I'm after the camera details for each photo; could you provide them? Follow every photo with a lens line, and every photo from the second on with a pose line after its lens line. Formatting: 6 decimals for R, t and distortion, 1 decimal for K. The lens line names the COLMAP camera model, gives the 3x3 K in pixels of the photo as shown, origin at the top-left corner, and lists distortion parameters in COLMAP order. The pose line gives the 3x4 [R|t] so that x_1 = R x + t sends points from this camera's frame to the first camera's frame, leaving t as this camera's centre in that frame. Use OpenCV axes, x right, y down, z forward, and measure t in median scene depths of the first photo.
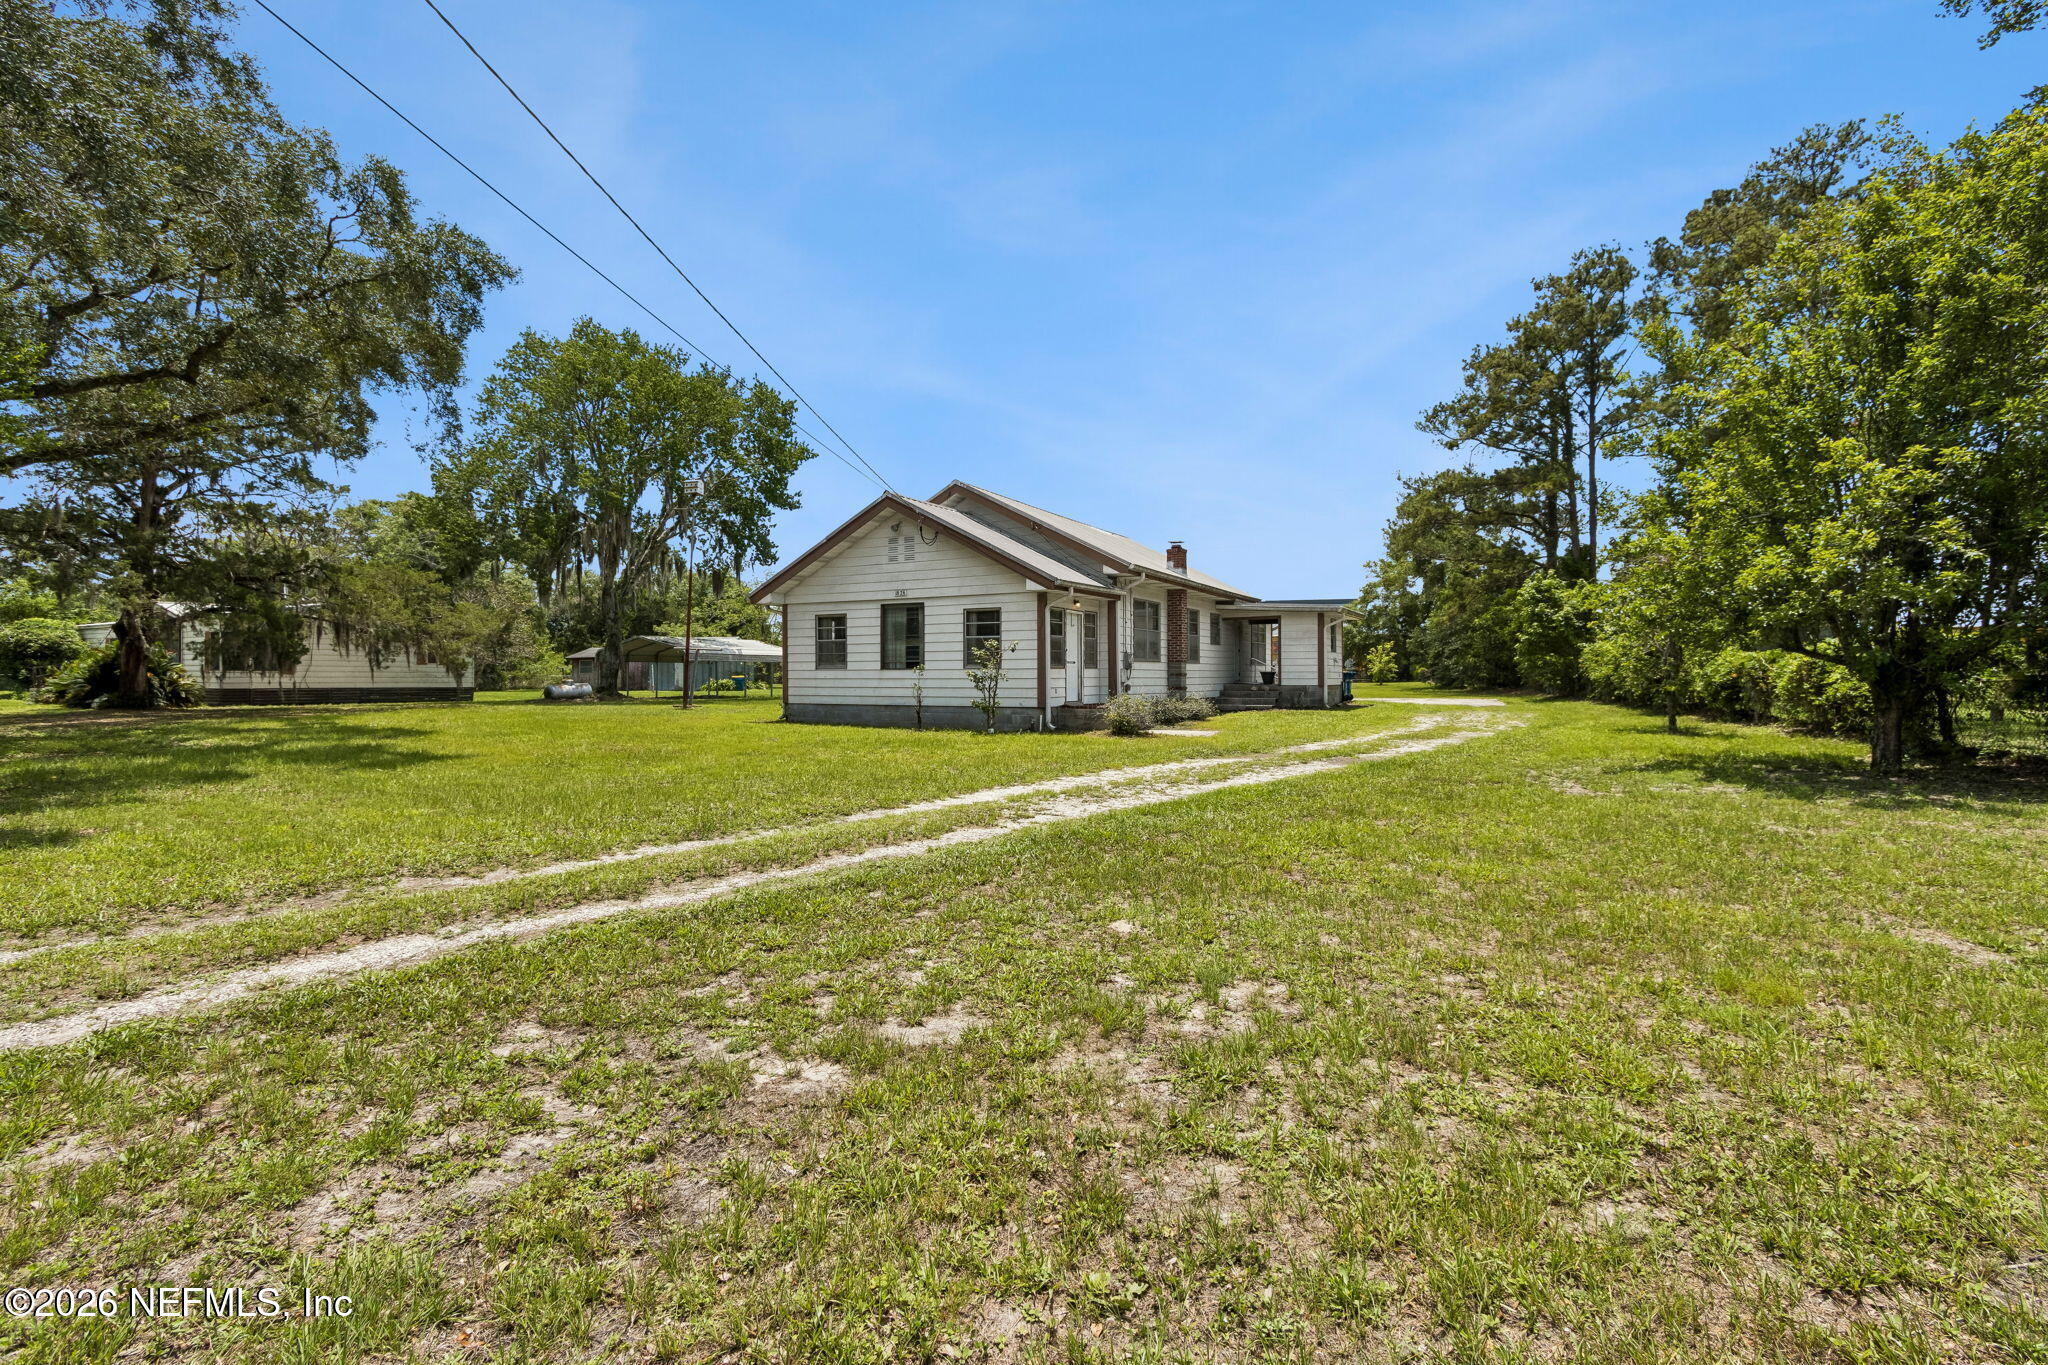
lens RADIAL K [[946.5, 0, 1024.0], [0, 946.5, 682.5], [0, 0, 1]] dist [0.004139, 0.000101]
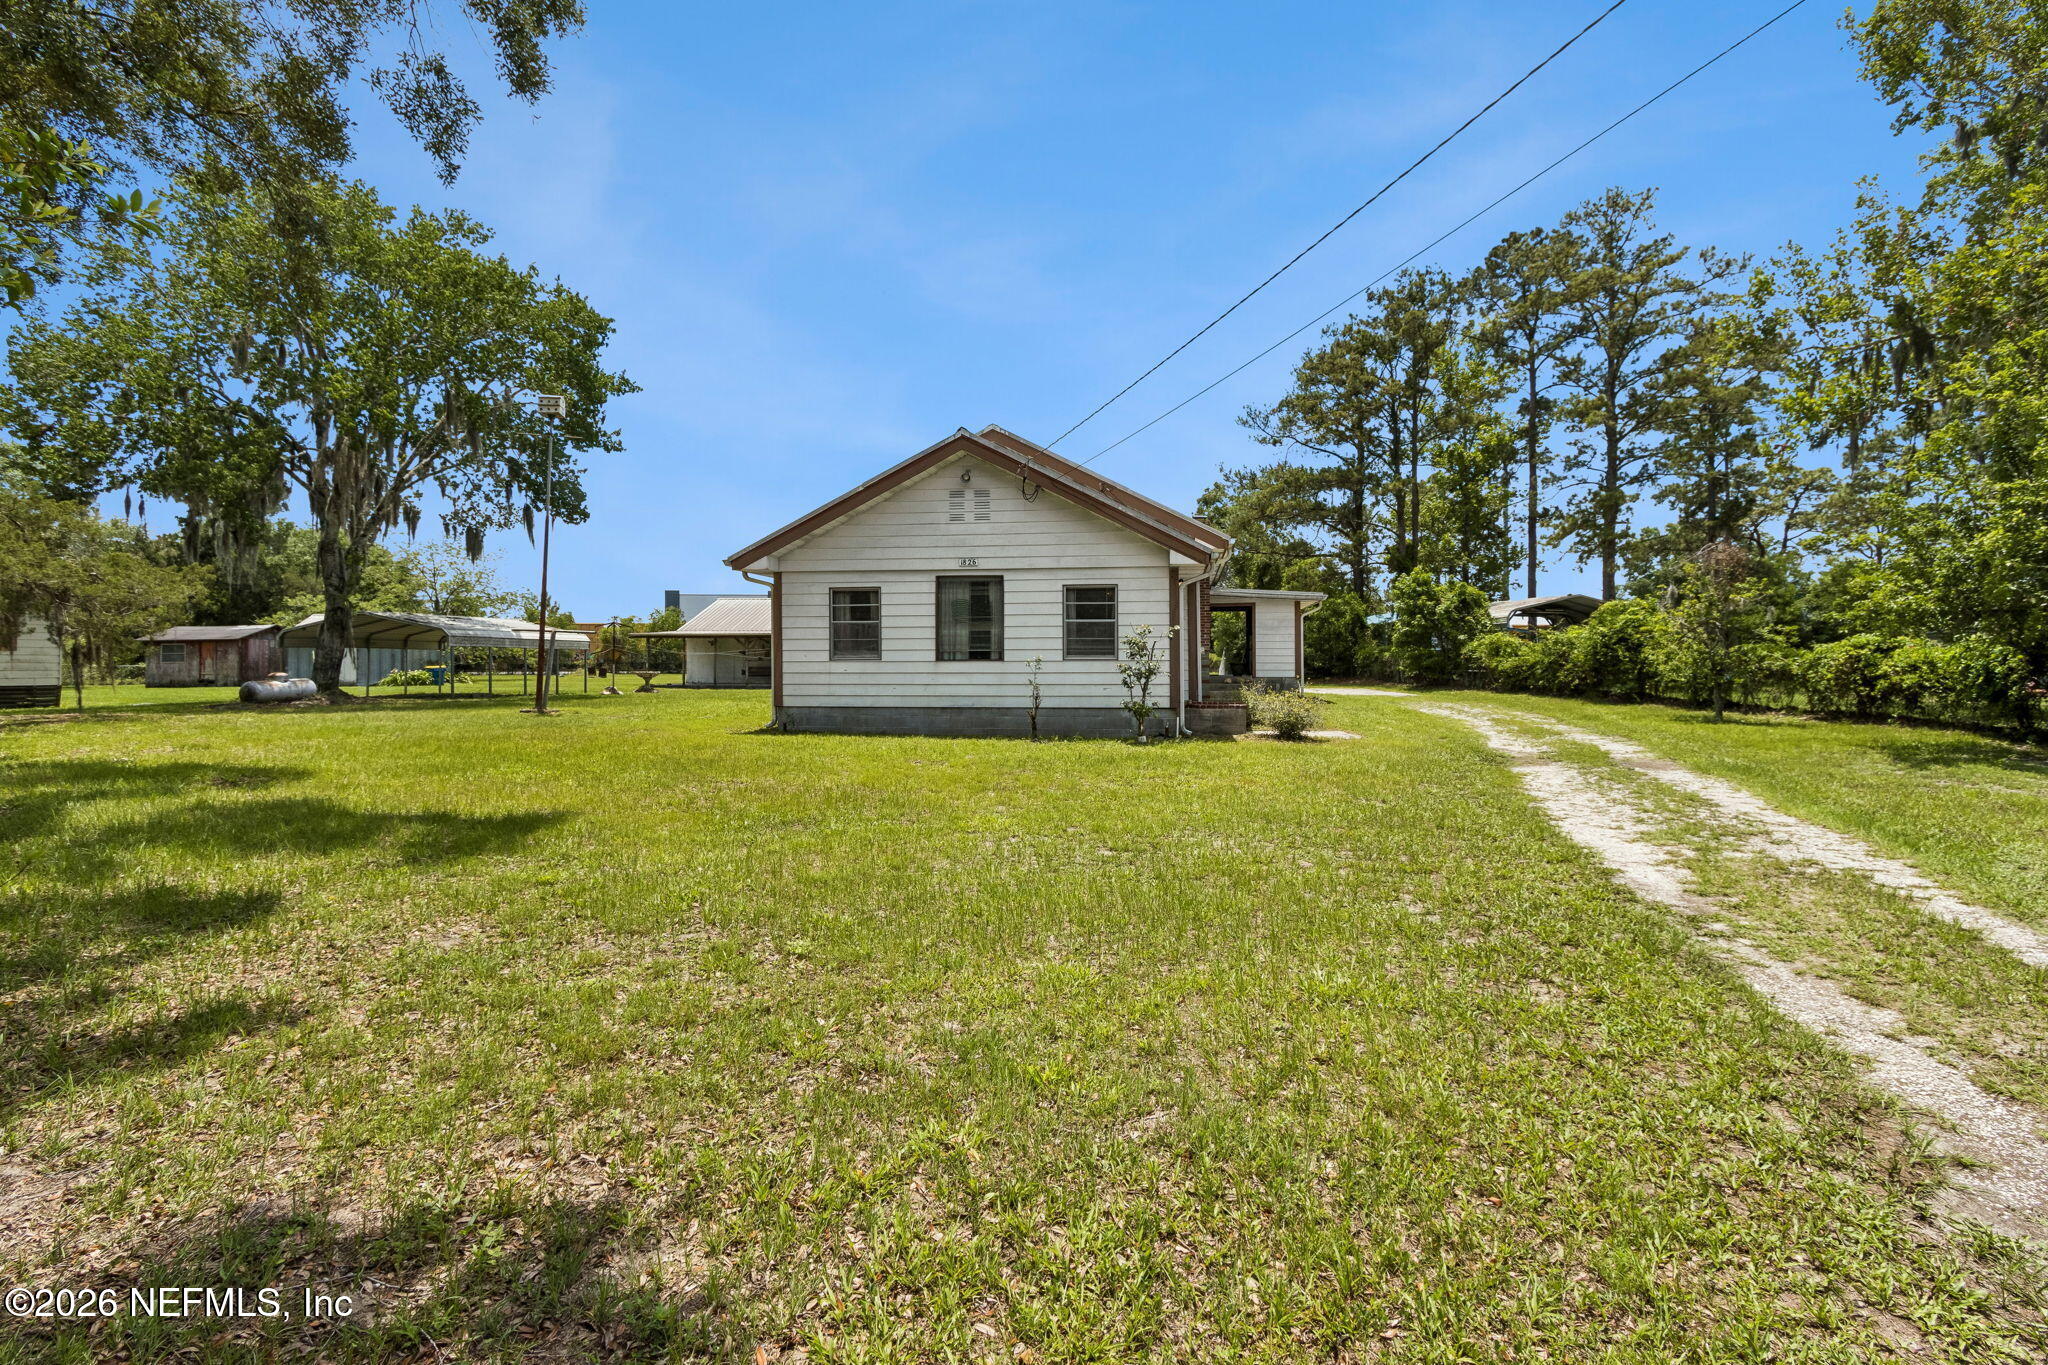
lens RADIAL K [[973.0, 0, 1049.6], [0, 973.0, 669.4], [0, 0, 1]] dist [-0.001861, -0.000330]
pose [[0.930891, -0.002767, 0.365287, -0.352971], [0.003288, 0.999994, -0.000802, -0.005914], [-0.365283, 0.001948, 0.930895, 0.232292]]
